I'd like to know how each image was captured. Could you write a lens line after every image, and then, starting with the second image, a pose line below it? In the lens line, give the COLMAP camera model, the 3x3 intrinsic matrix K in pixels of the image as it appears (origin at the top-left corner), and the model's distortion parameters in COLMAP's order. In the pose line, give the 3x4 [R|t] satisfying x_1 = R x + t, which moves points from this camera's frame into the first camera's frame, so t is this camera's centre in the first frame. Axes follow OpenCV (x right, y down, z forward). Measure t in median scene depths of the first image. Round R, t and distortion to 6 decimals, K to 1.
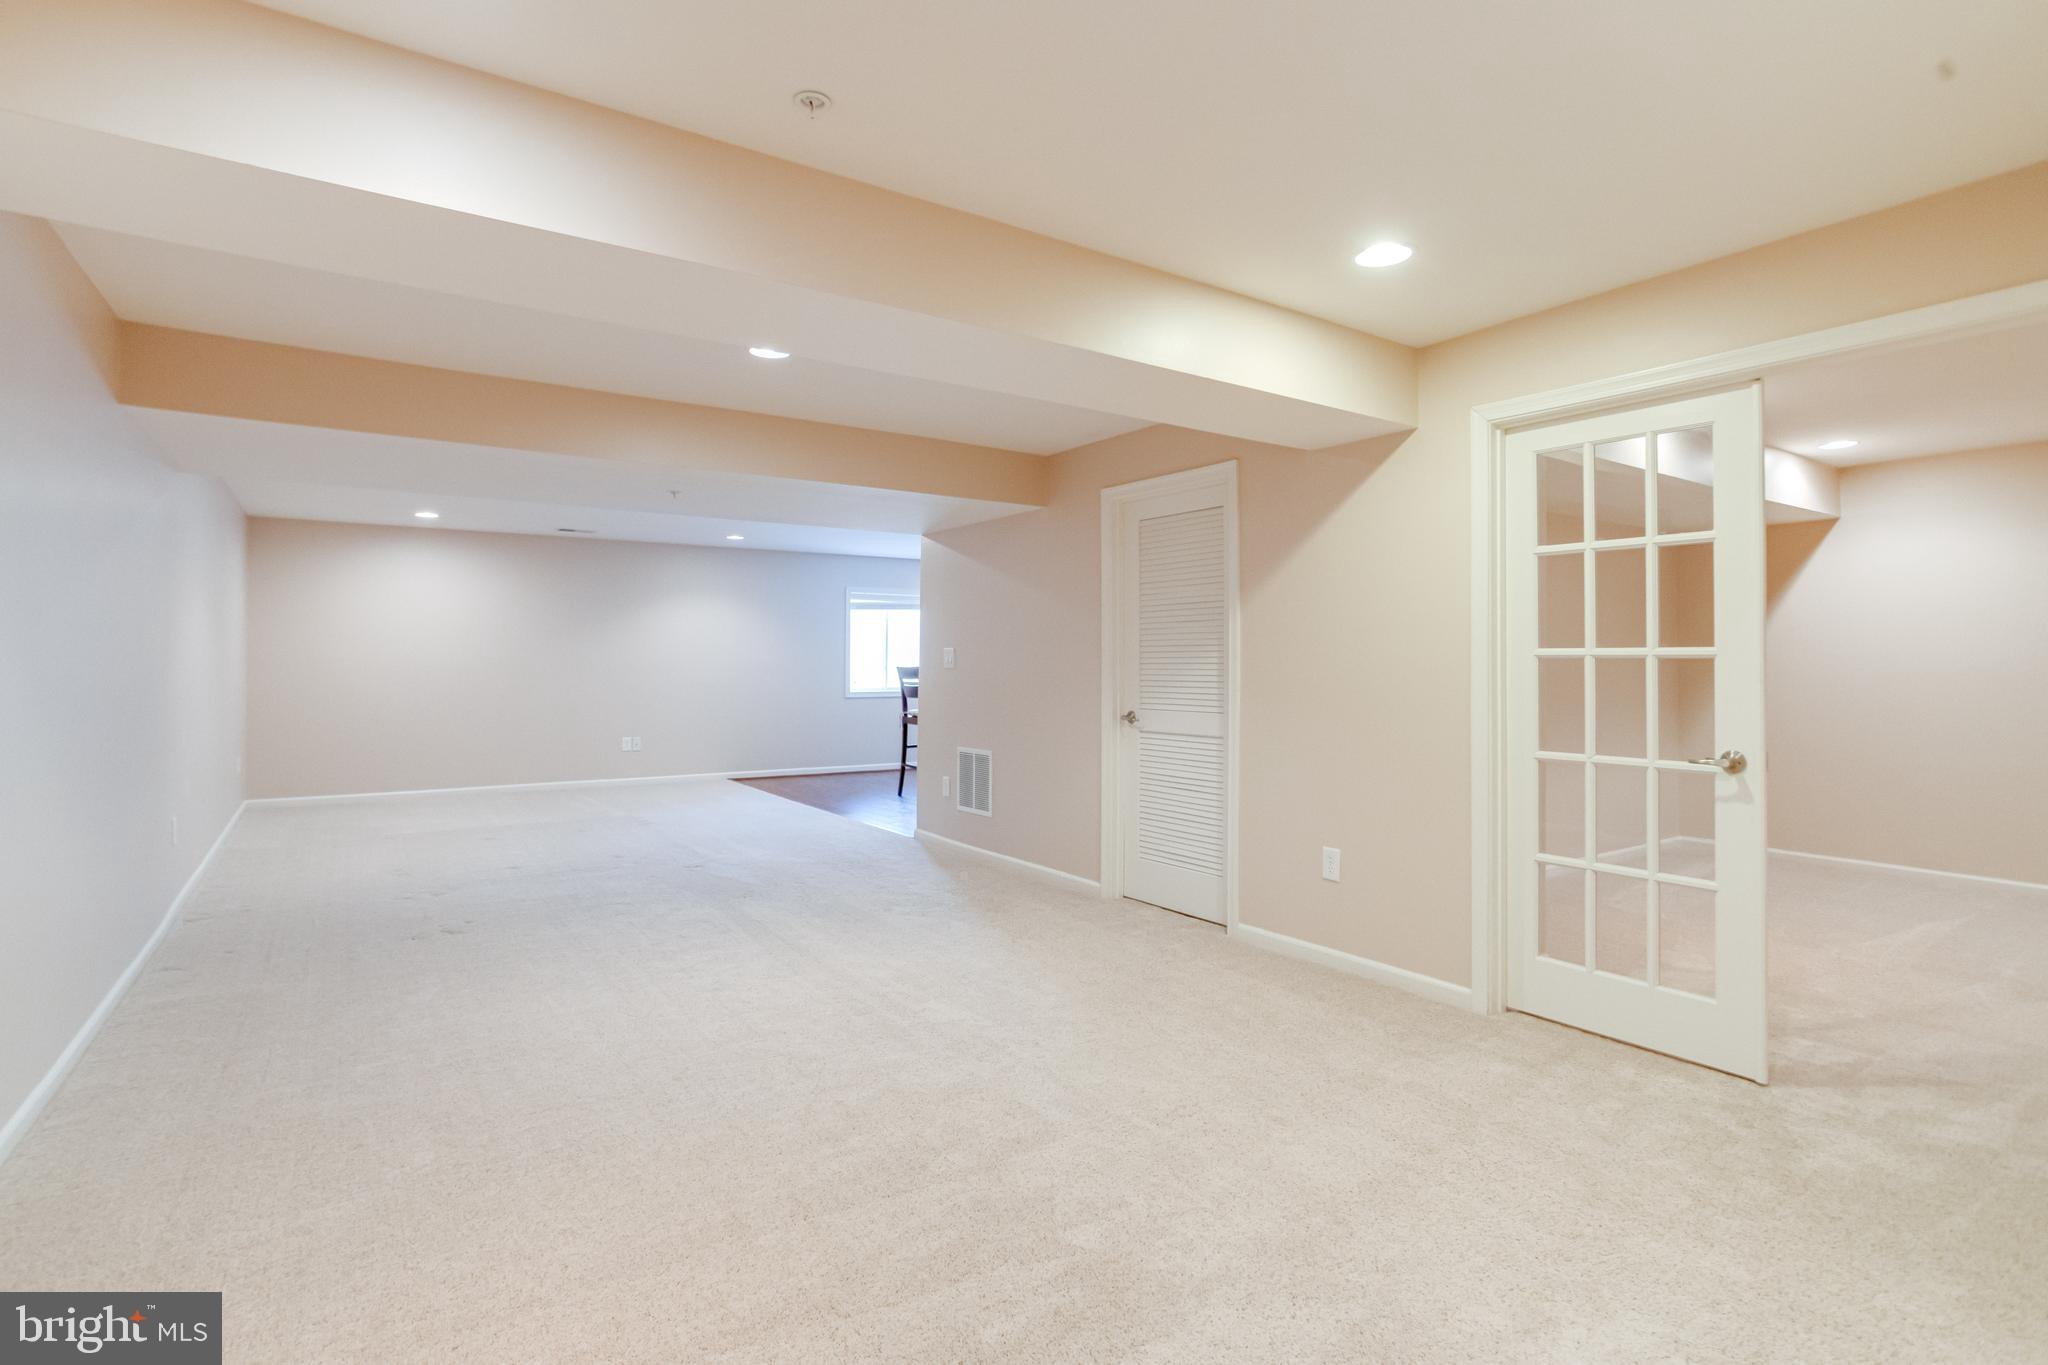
lens RADIAL K [[987.2, 0, 1014.8], [0, 987.2, 670.3], [0, 0, 1]] dist [-0.046404, 0.023138]
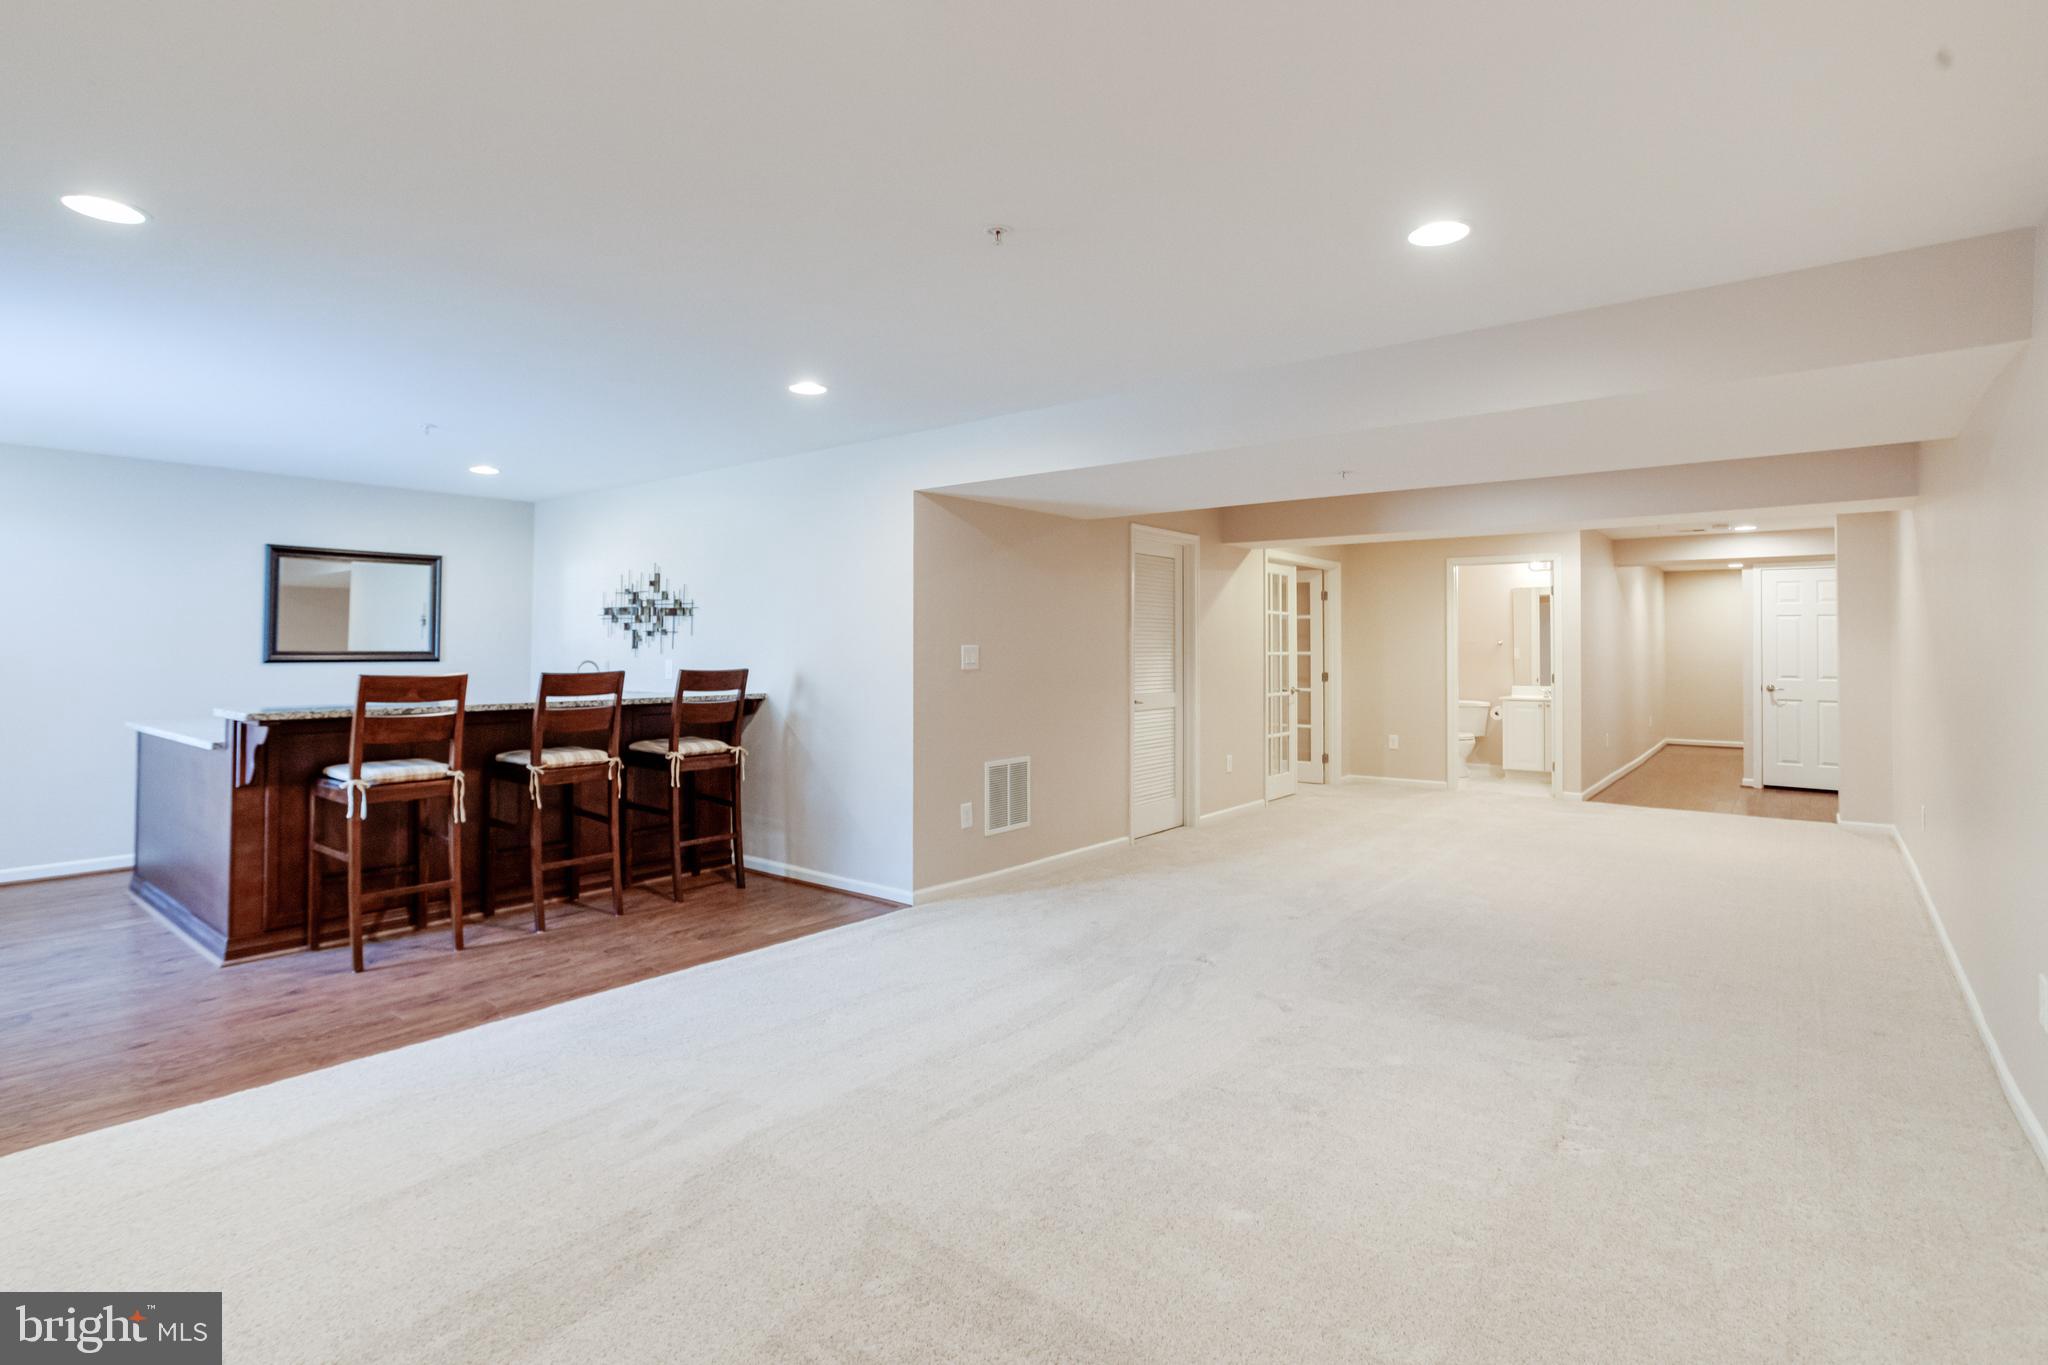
lens RADIAL K [[1012.2, 0, 1019.7], [0, 1012.2, 619.9], [0, 0, 1]] dist [-0.048308, 0.025843]
pose [[-0.291898, 0.022802, 0.956178, -0.932425], [0.004385, 0.999737, -0.022502, -0.025967], [-0.956439, -0.002375, -0.291921, 1.270147]]
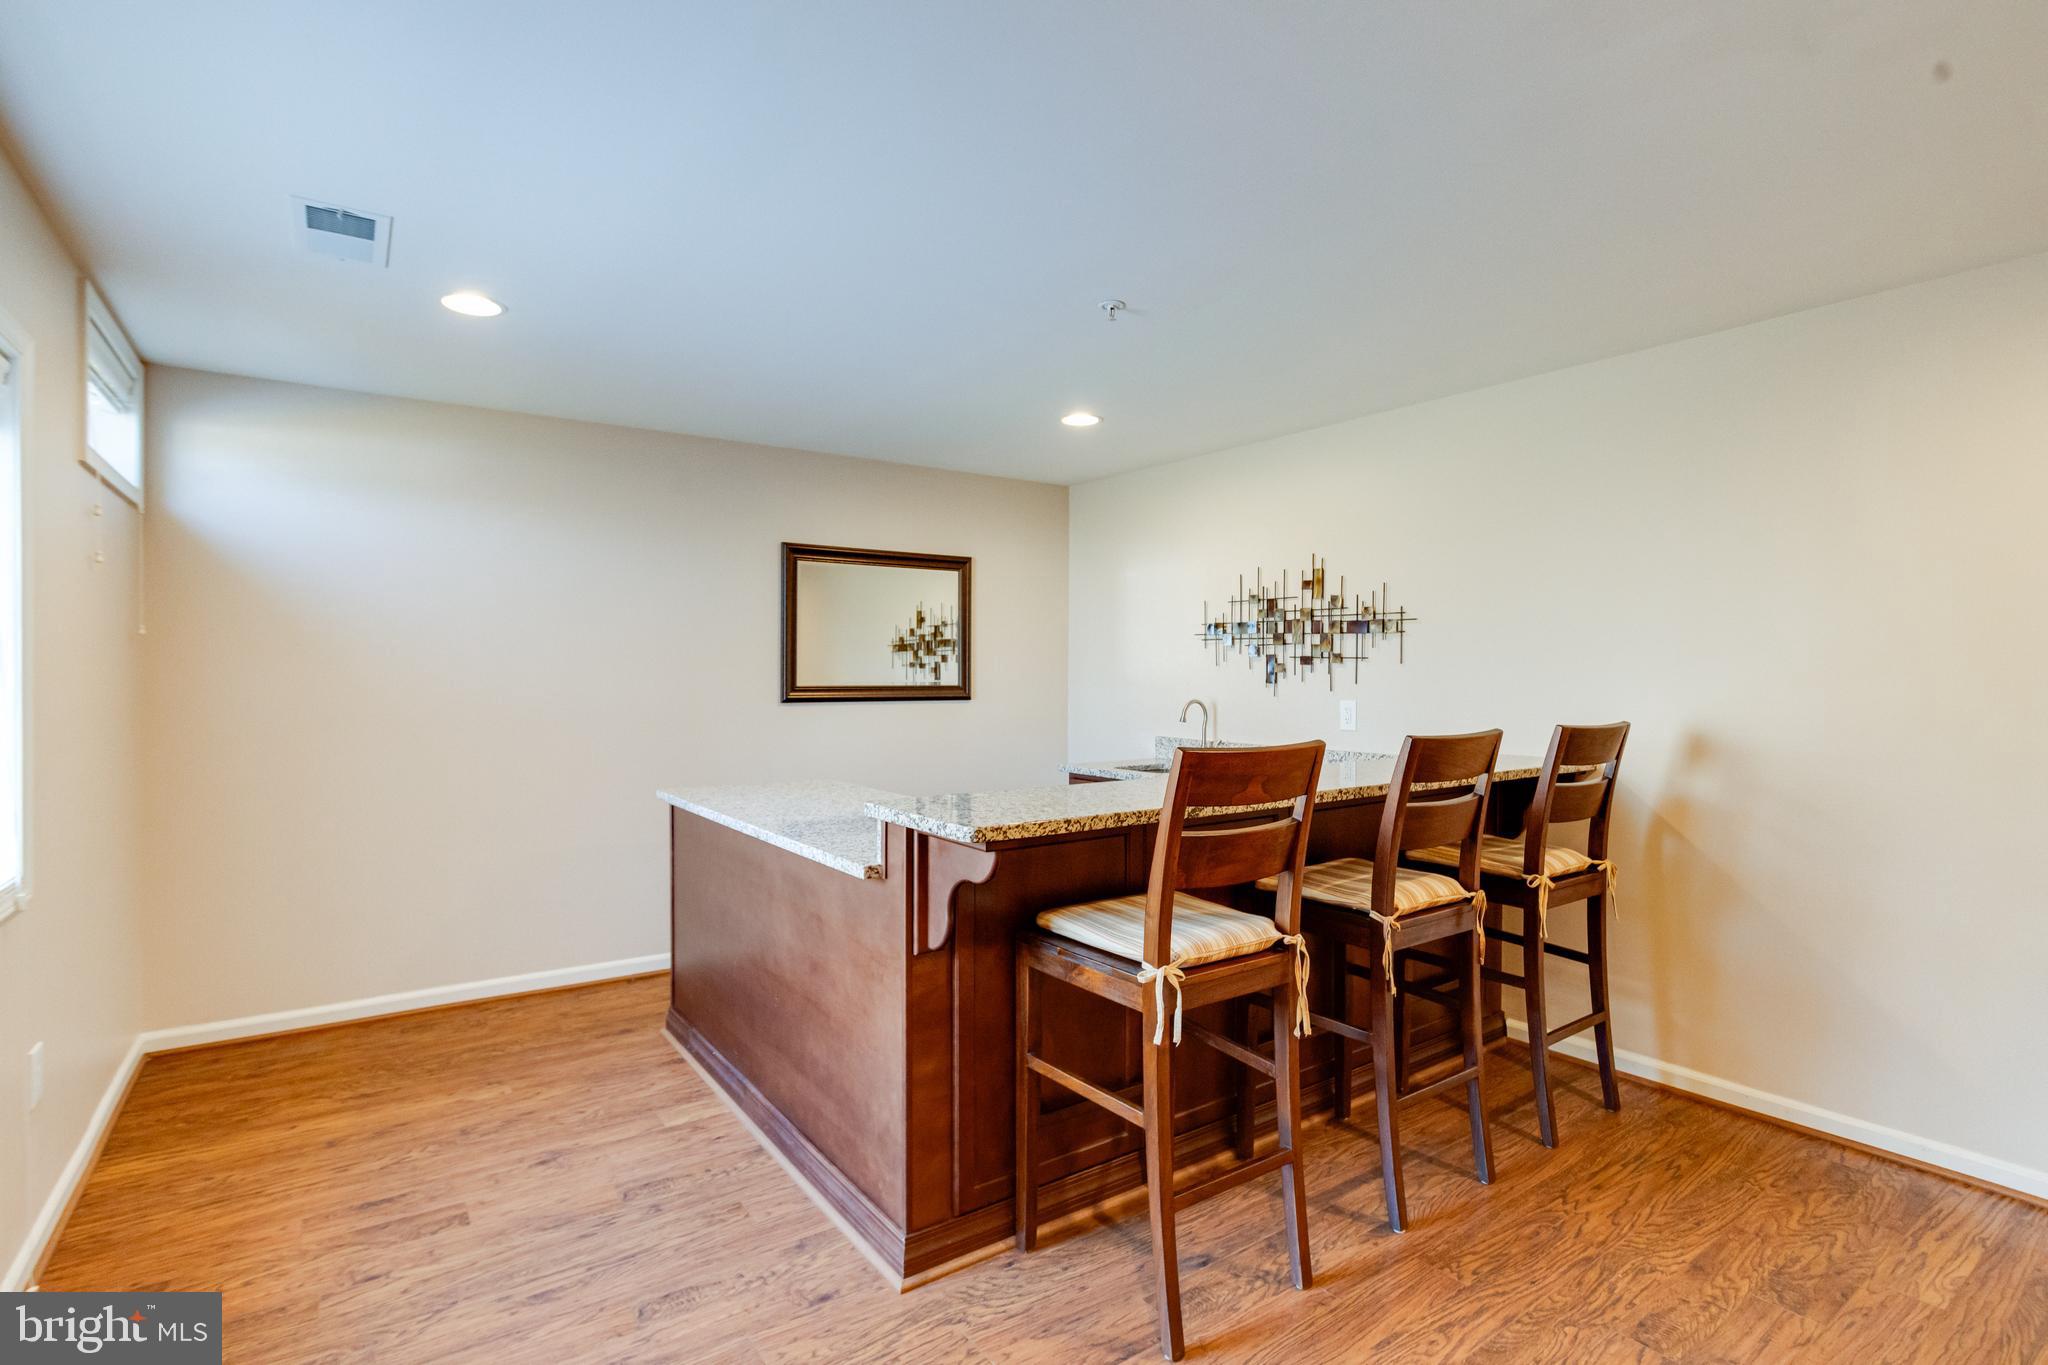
lens RADIAL K [[987.2, 0, 1014.8], [0, 987.2, 670.3], [0, 0, 1]] dist [-0.046404, 0.023138]
pose [[-0.015952, 0.000986, 0.999872, -0.482356], [0.007027, 0.999975, -0.000874, -0.031011], [-0.999848, 0.007012, -0.015959, 1.551878]]
